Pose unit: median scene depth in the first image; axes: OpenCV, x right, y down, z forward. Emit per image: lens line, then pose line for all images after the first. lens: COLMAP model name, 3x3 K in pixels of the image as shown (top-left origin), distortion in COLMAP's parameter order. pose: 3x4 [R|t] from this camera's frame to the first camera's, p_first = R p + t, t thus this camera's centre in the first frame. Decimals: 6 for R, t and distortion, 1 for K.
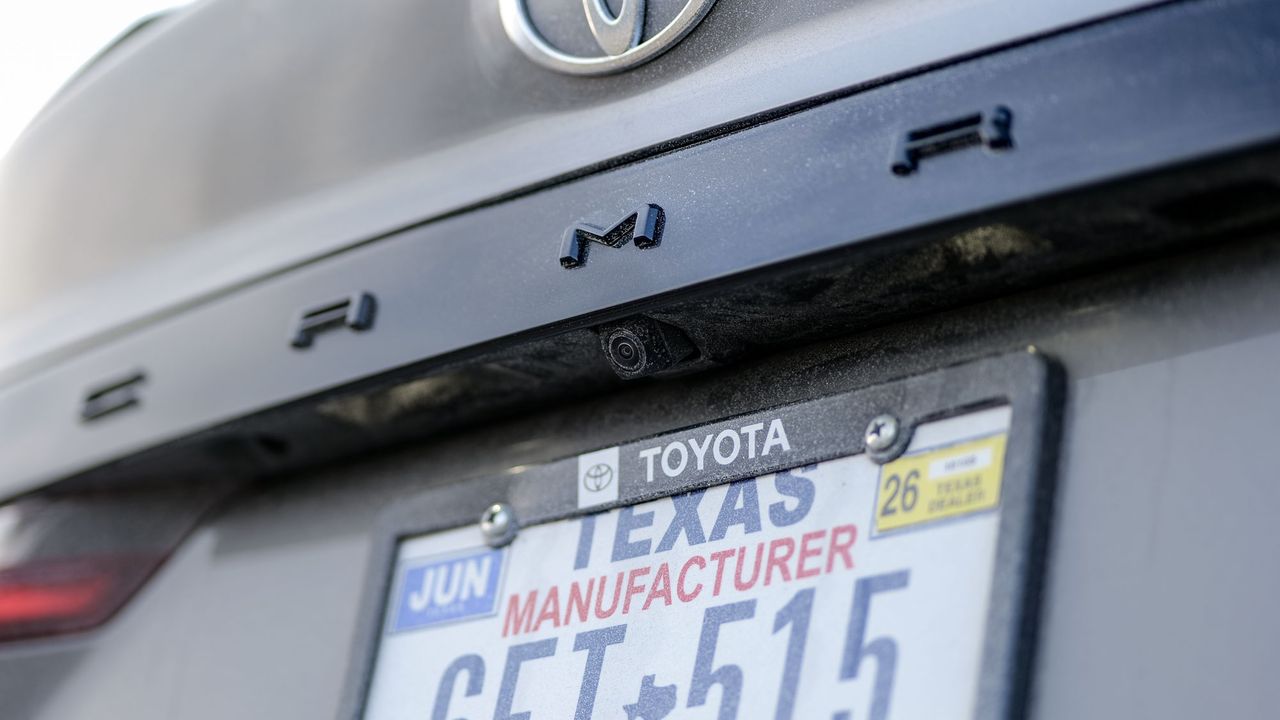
lens RADIAL K [[3477.0, 0, 640.0], [0, 3477.0, 360.0], [0, 0, 1]] dist [-0.029817, -0.127515]
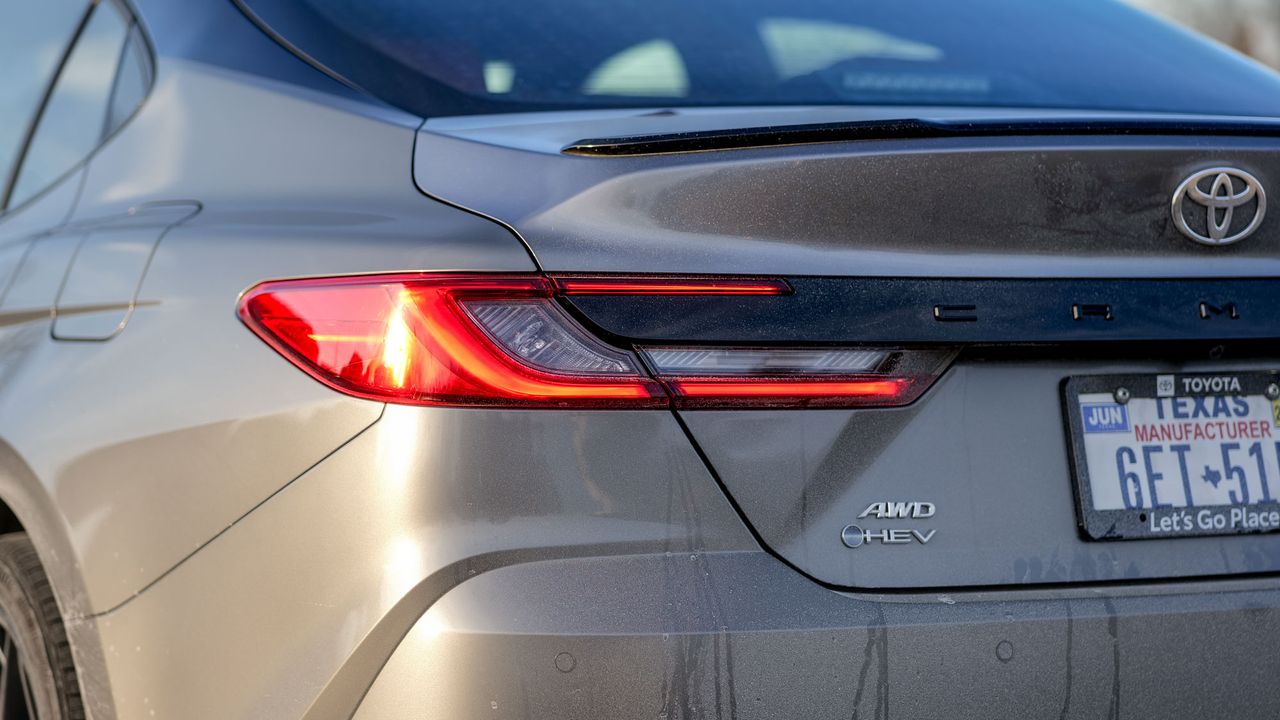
lens RADIAL K [[3477.0, 0, 640.0], [0, 3477.0, 360.0], [0, 0, 1]] dist [-0.029817, -0.127515]
pose [[0.338421, -0.013118, 0.940904, -2.808688], [-0.252352, 0.962011, 0.104177, -0.171111], [-0.906526, -0.272695, 0.322254, 0.514520]]
